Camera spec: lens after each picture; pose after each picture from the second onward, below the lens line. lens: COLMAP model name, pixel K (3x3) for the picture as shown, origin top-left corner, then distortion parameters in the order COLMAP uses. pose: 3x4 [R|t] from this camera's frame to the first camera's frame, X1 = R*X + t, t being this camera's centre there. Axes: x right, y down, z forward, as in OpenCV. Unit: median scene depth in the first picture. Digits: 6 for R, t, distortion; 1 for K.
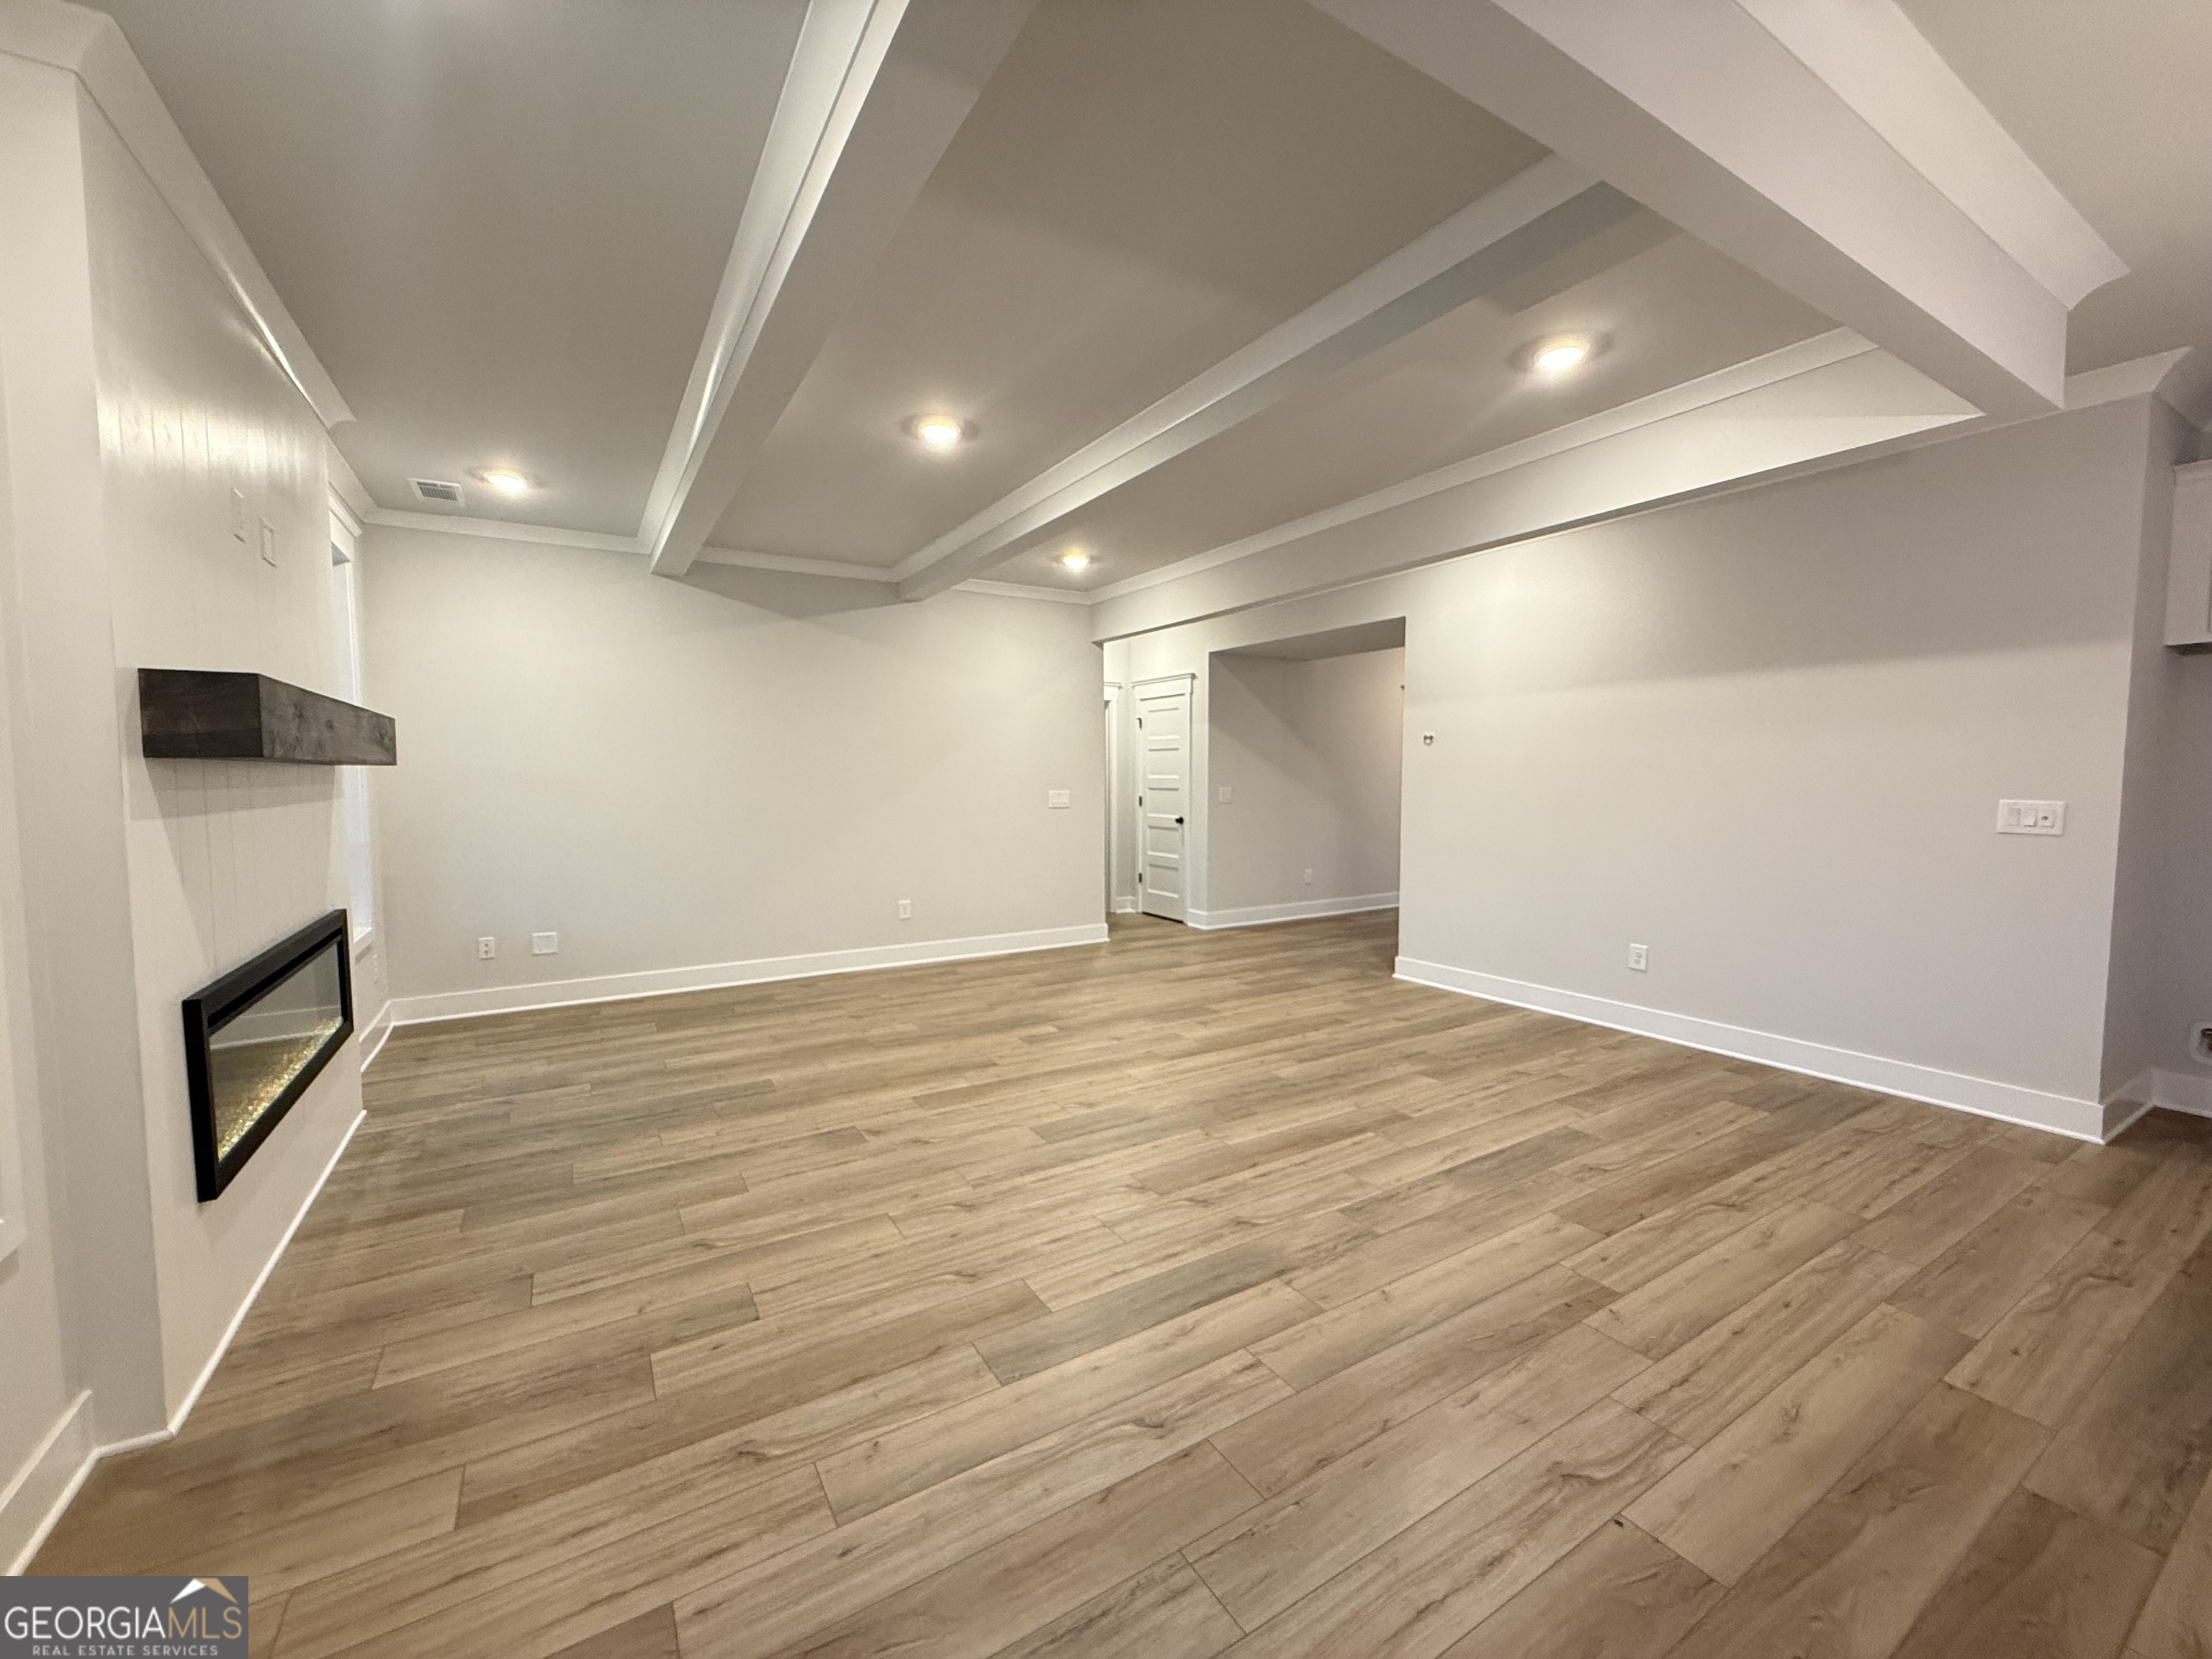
lens RADIAL K [[880.3, 0, 1097.4], [0, 880.3, 830.0], [0, 0, 1]] dist [-0.000236, 0.000297]
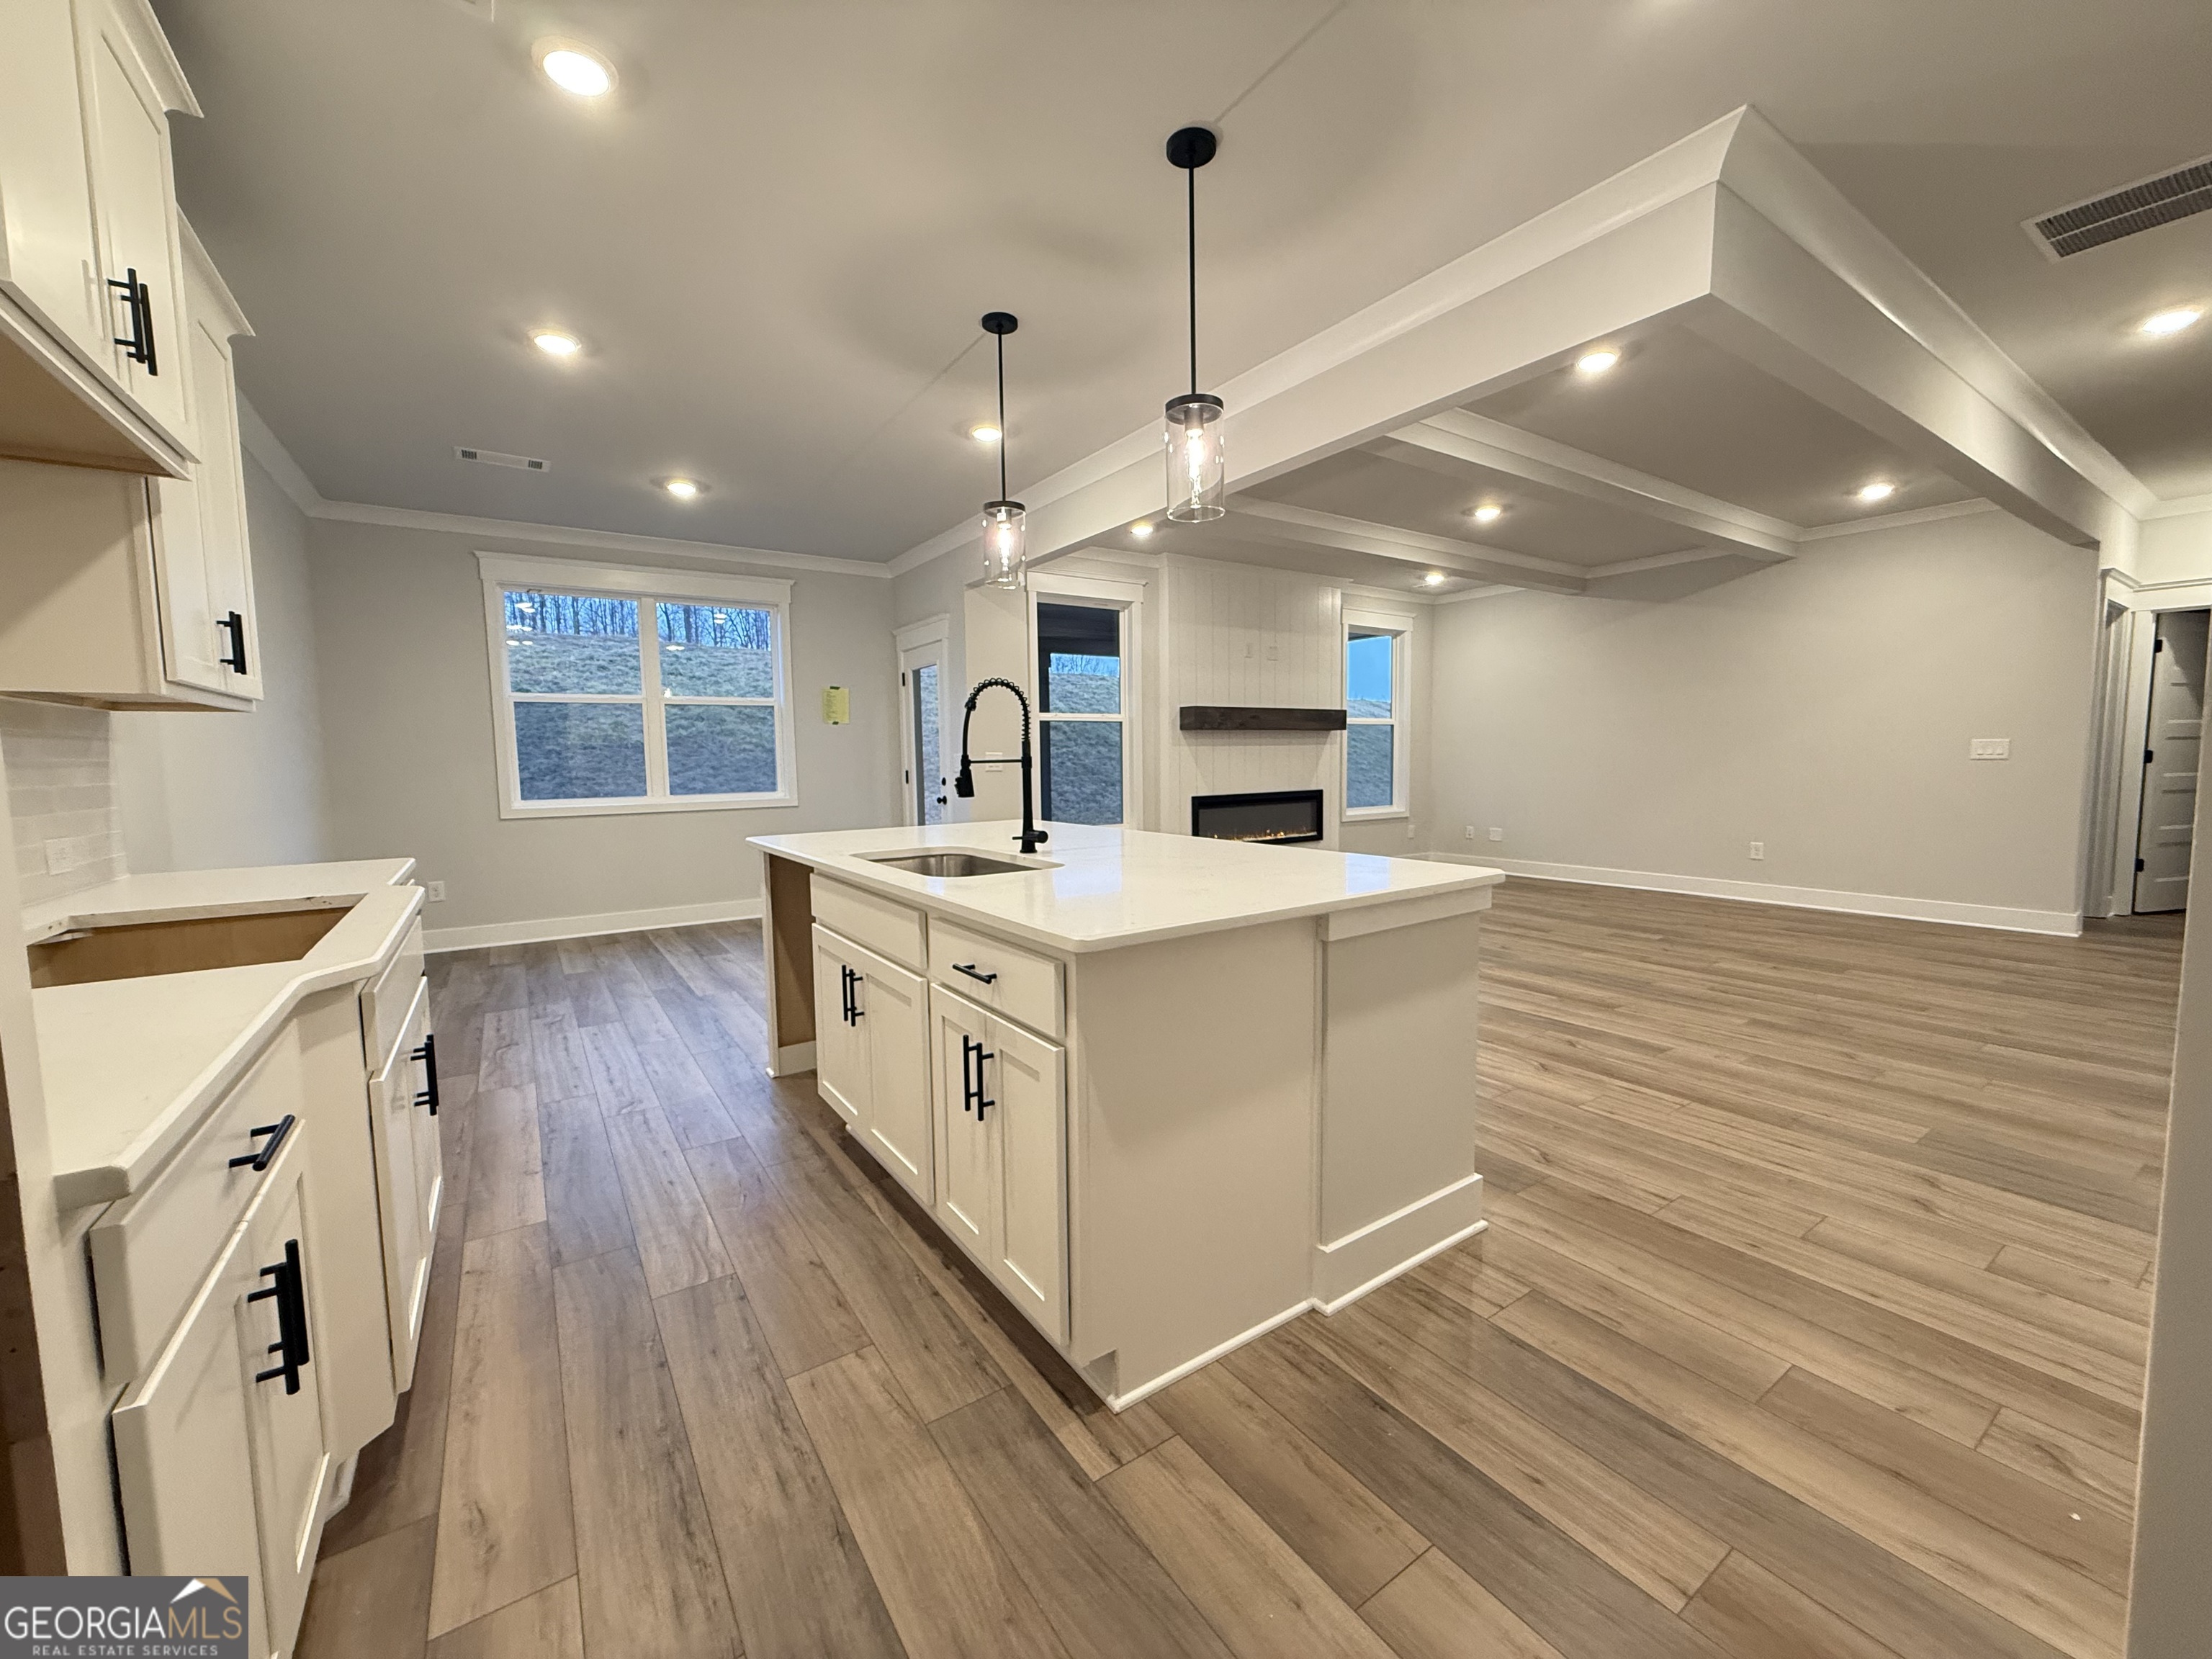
lens RADIAL K [[880.3, 0, 1109.6], [0, 880.3, 826.5], [0, 0, 1]] dist [-0.000236, 0.000297]
pose [[0.053344, 0.082513, -0.995161, 1.437323], [-0.049566, 0.995571, 0.079890, 0.023439], [0.997345, 0.045065, 0.057197, 0.247305]]
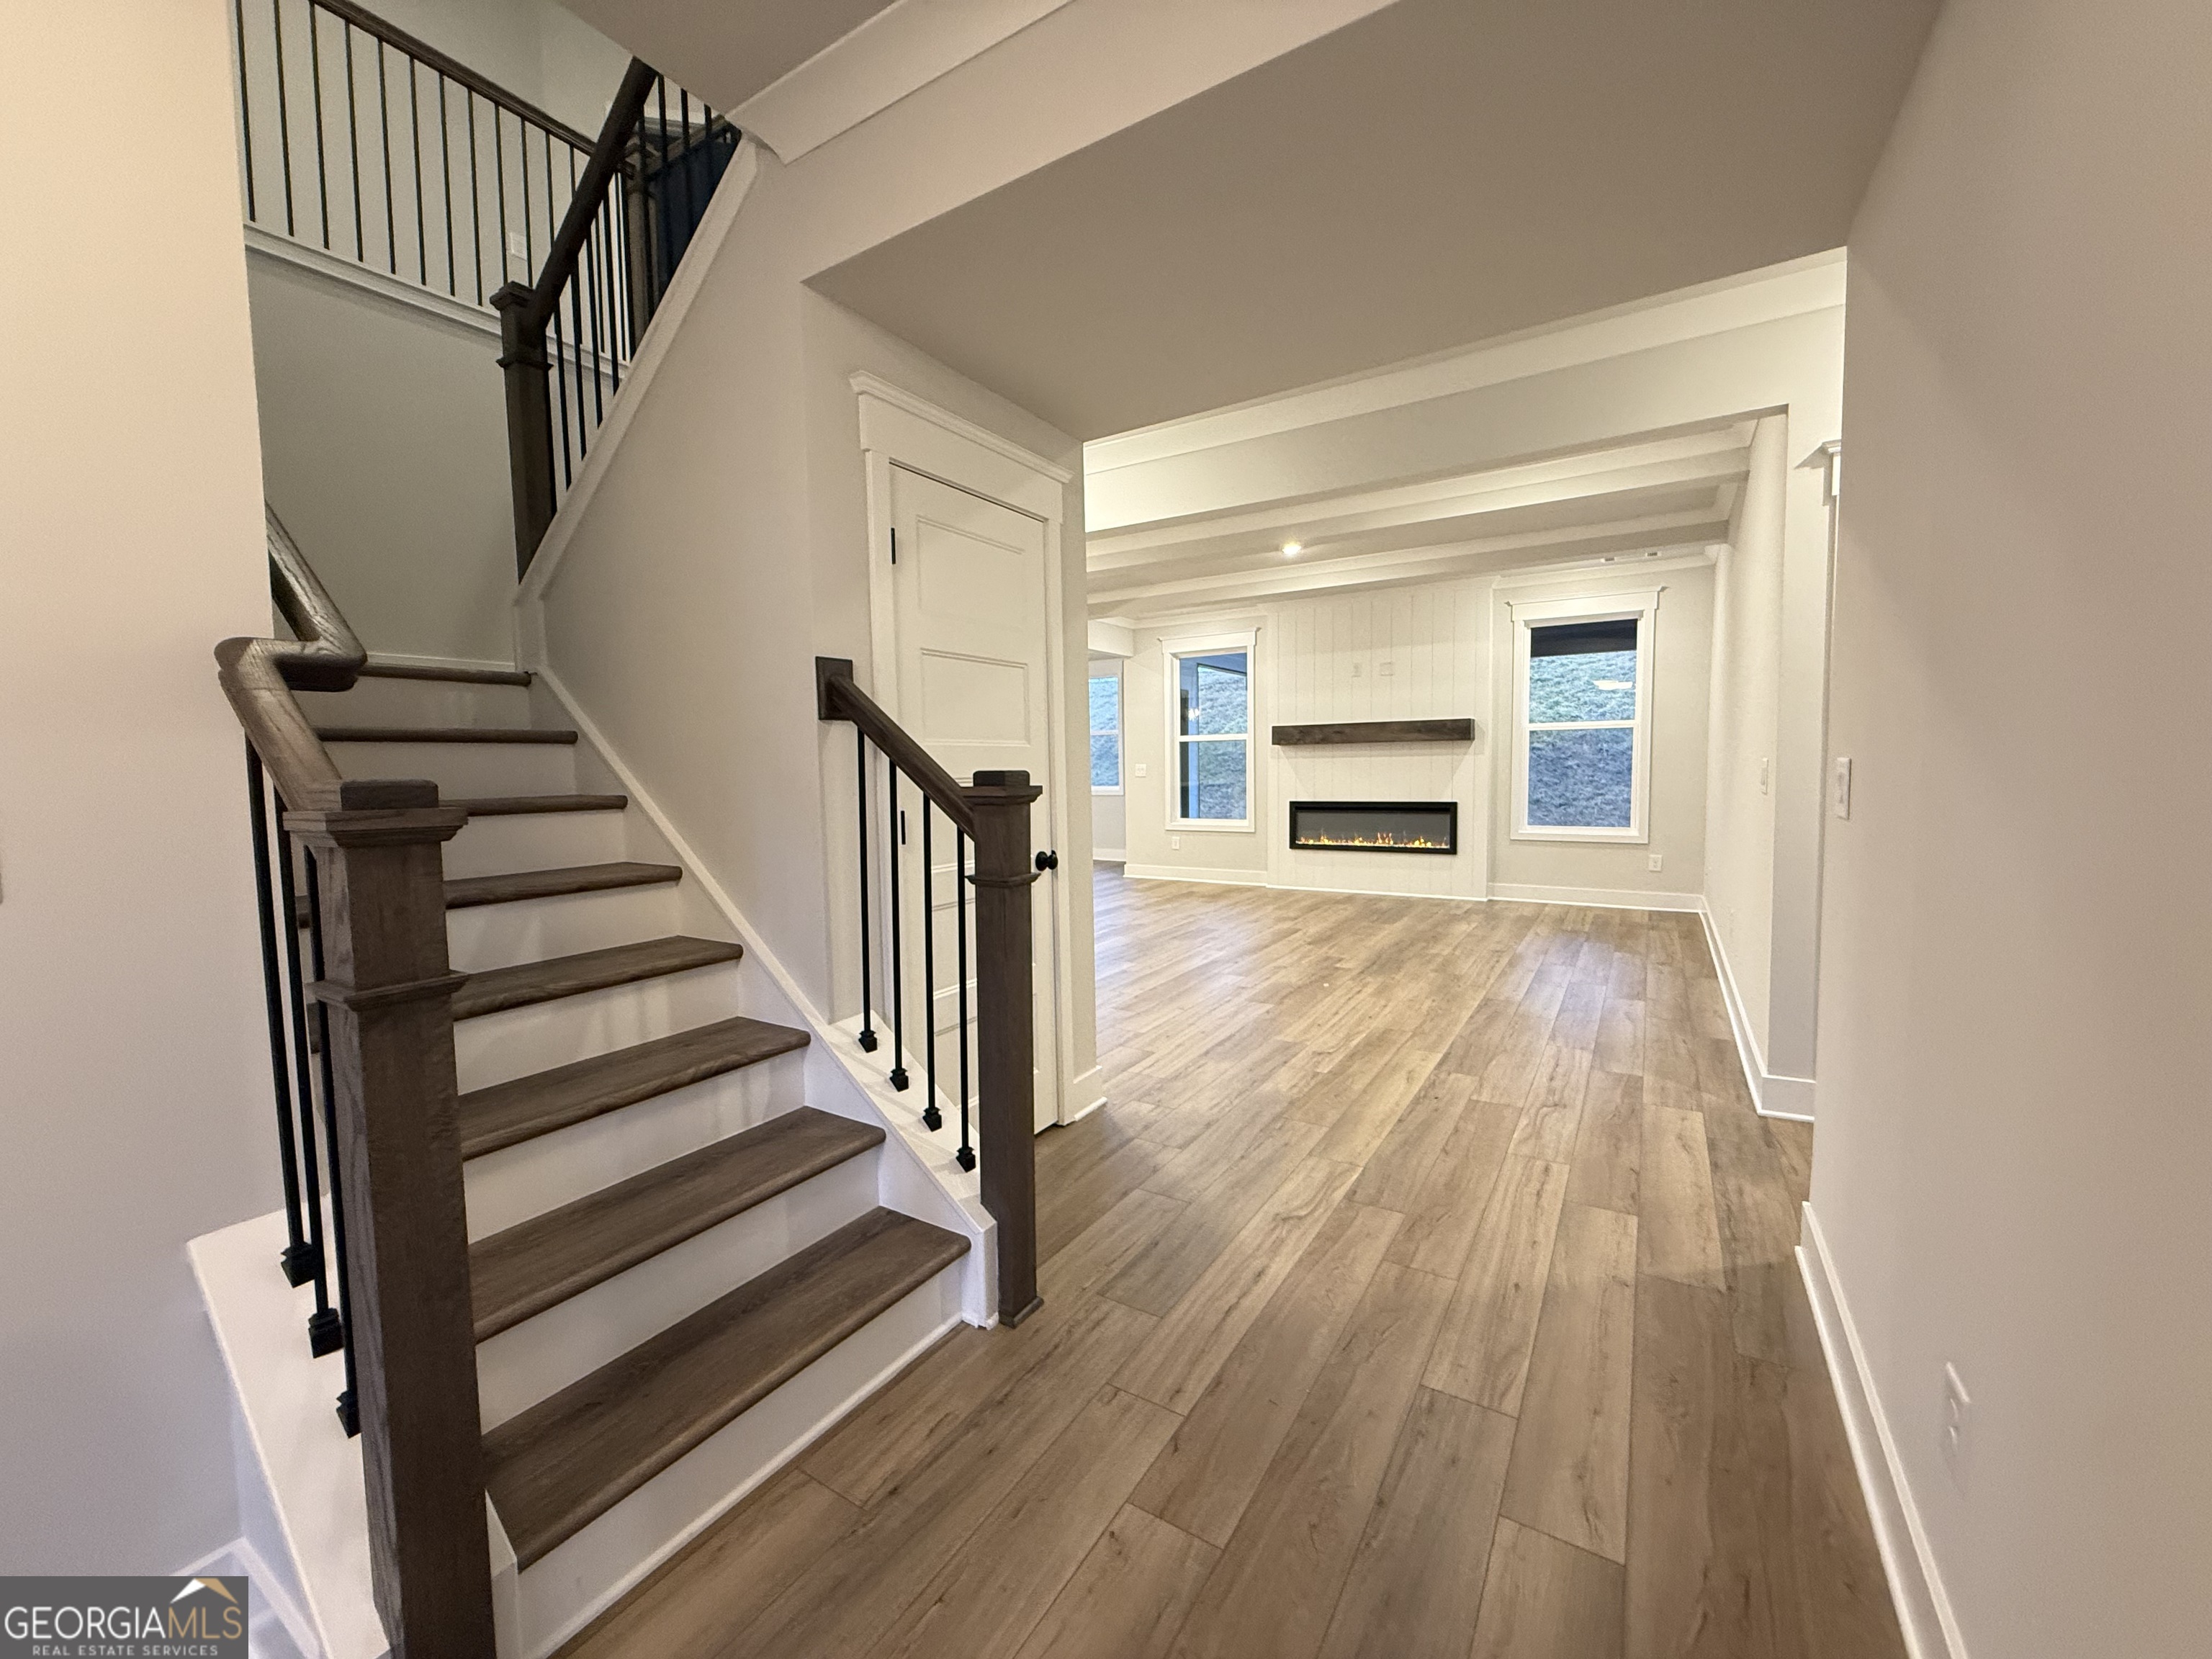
lens RADIAL K [[880.3, 0, 1109.4], [0, 880.3, 820.9], [0, 0, 1]] dist [-0.000236, 0.000297]
pose [[-0.890413, 0.044577, -0.452965, 0.956257], [-0.011287, 0.992724, 0.119883, -0.121042], [0.455013, 0.111858, -0.883431, 2.446674]]
